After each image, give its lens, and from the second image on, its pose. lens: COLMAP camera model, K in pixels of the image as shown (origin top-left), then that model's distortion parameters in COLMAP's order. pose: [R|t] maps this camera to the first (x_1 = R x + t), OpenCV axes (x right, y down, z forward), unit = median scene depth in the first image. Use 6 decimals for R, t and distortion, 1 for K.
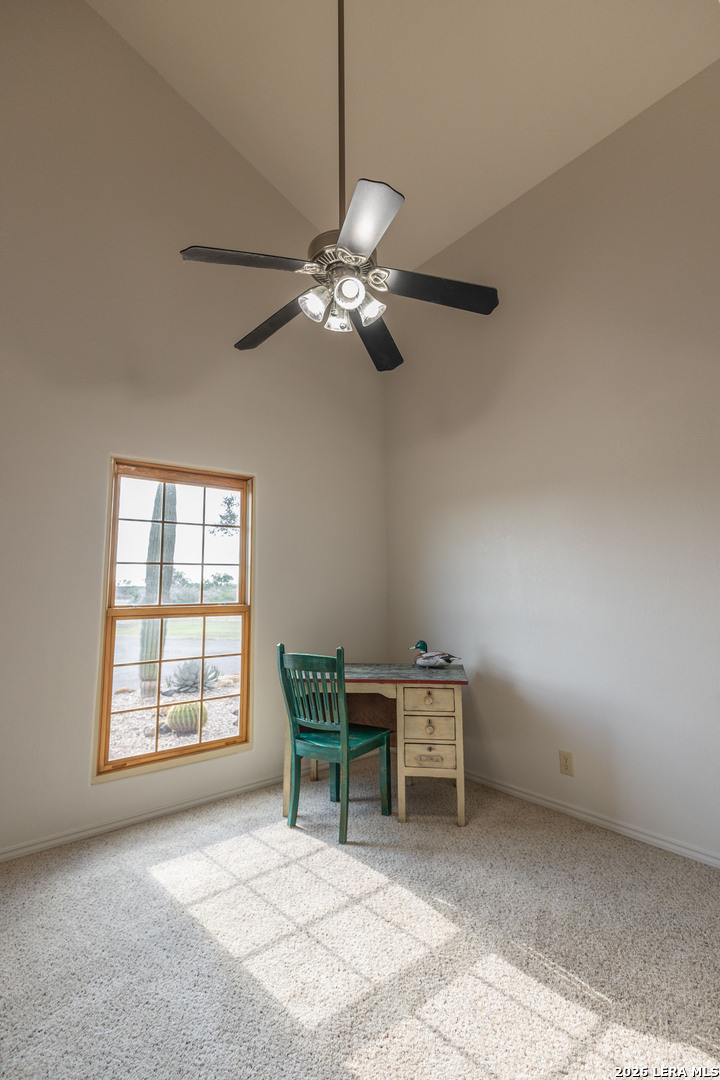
lens RADIAL K [[510.4, 0, 370.3], [0, 510.4, 522.7], [0, 0, 1]] dist [0.011392, -0.006669]
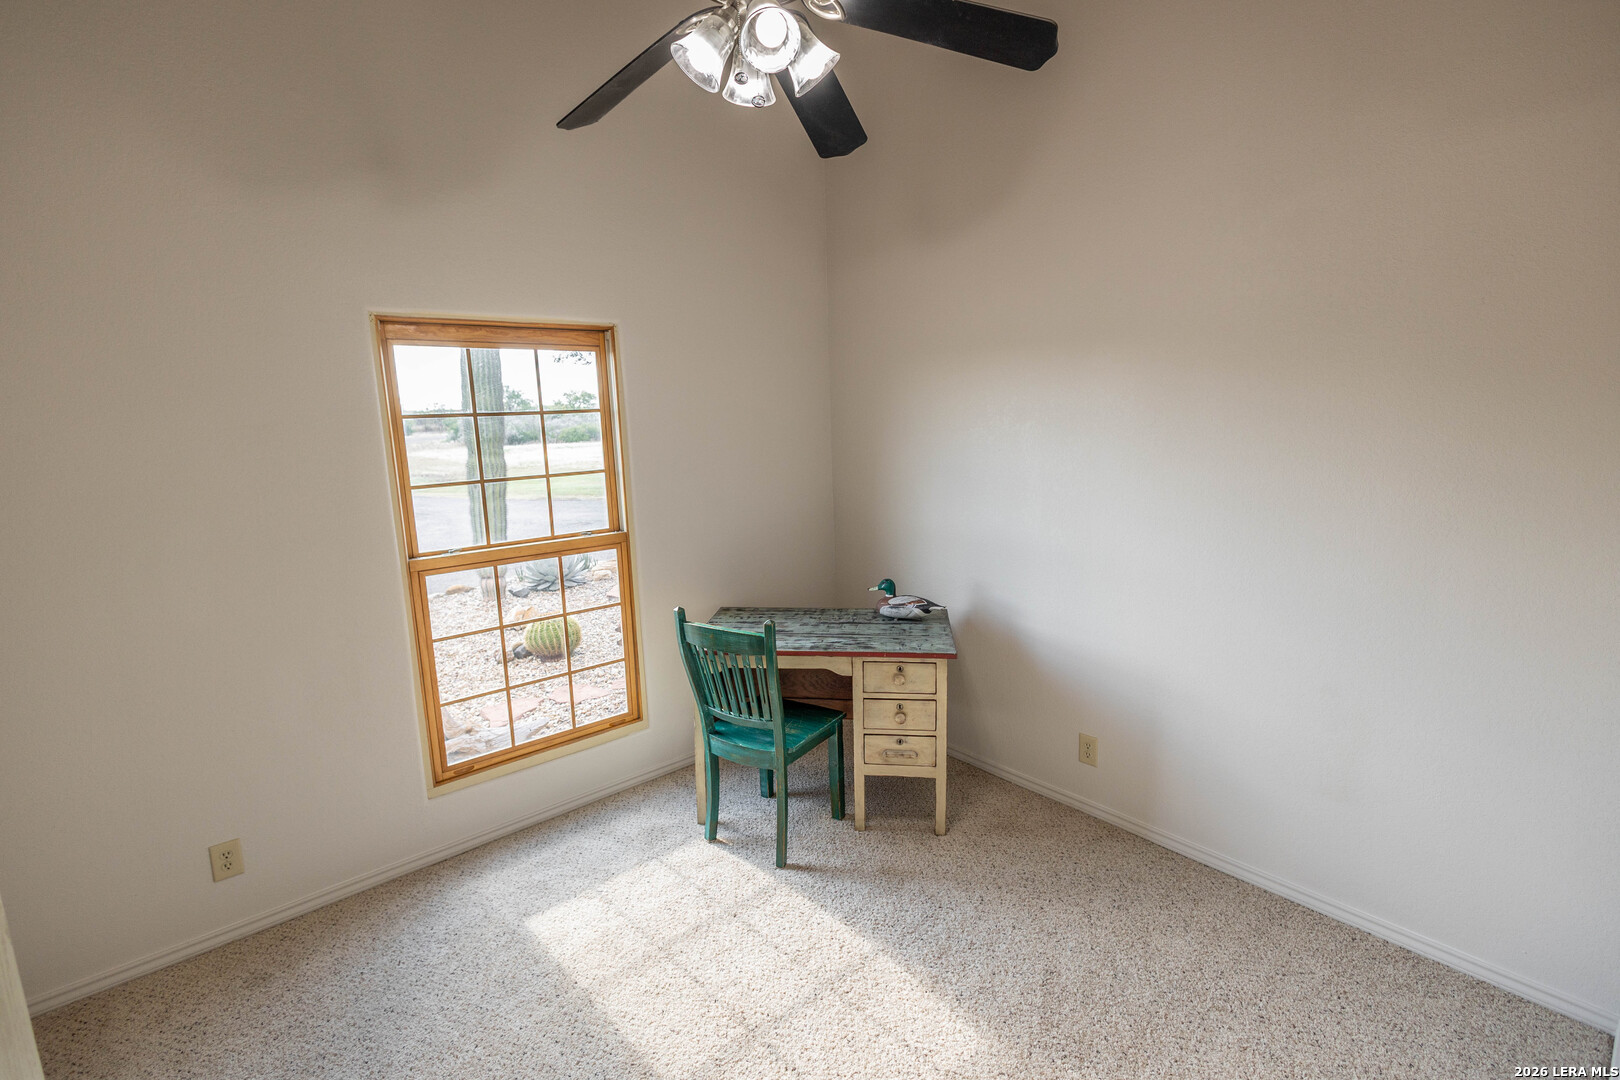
lens RADIAL K [[745.3, 0, 810.0], [0, 745.3, 540.0], [0, 0, 1]] dist [0.006303, 0.000732]
pose [[0.999757, -0.019620, 0.010015, -0.012891], [0.015779, 0.955084, 0.295915, -0.134451], [-0.015371, -0.295686, 0.955162, 0.095967]]
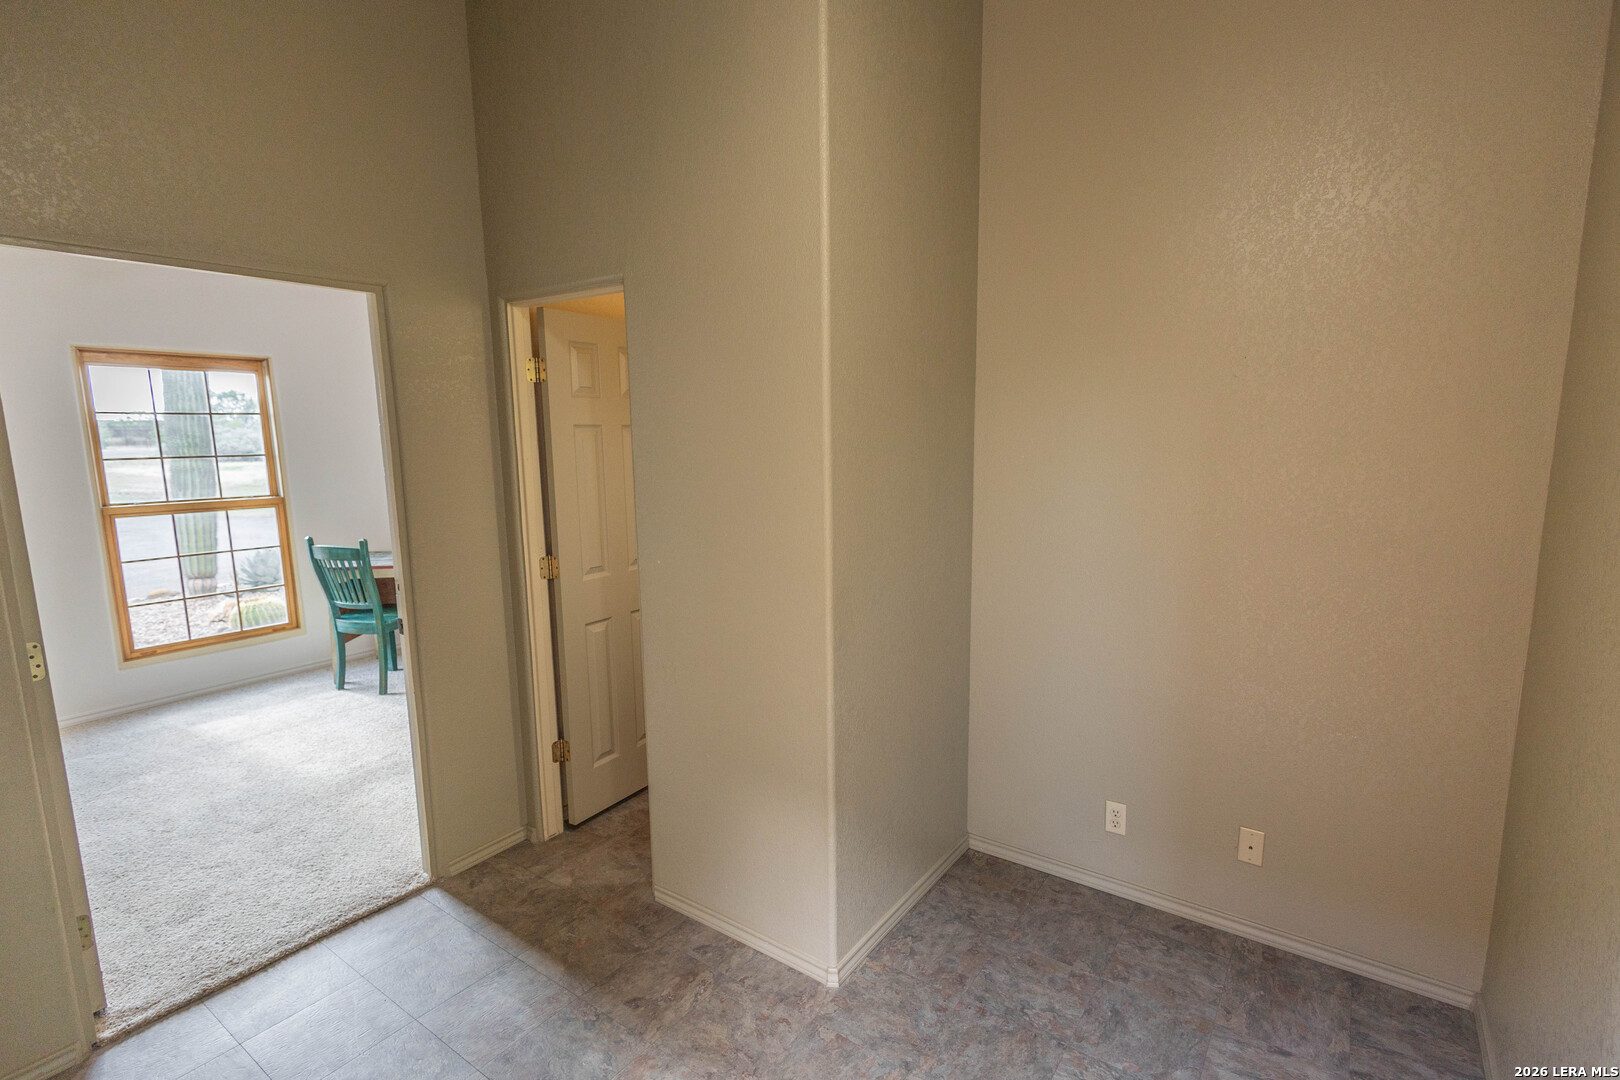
lens RADIAL K [[759.9, 0, 840.9], [0, 759.9, 549.3], [0, 0, 1]] dist [0.001304, 0.000060]
pose [[0.957704, -0.034850, 0.285636, 0.442595], [-0.046422, 0.960925, 0.272889, -0.227822], [-0.283984, -0.274607, 0.918664, -0.798796]]
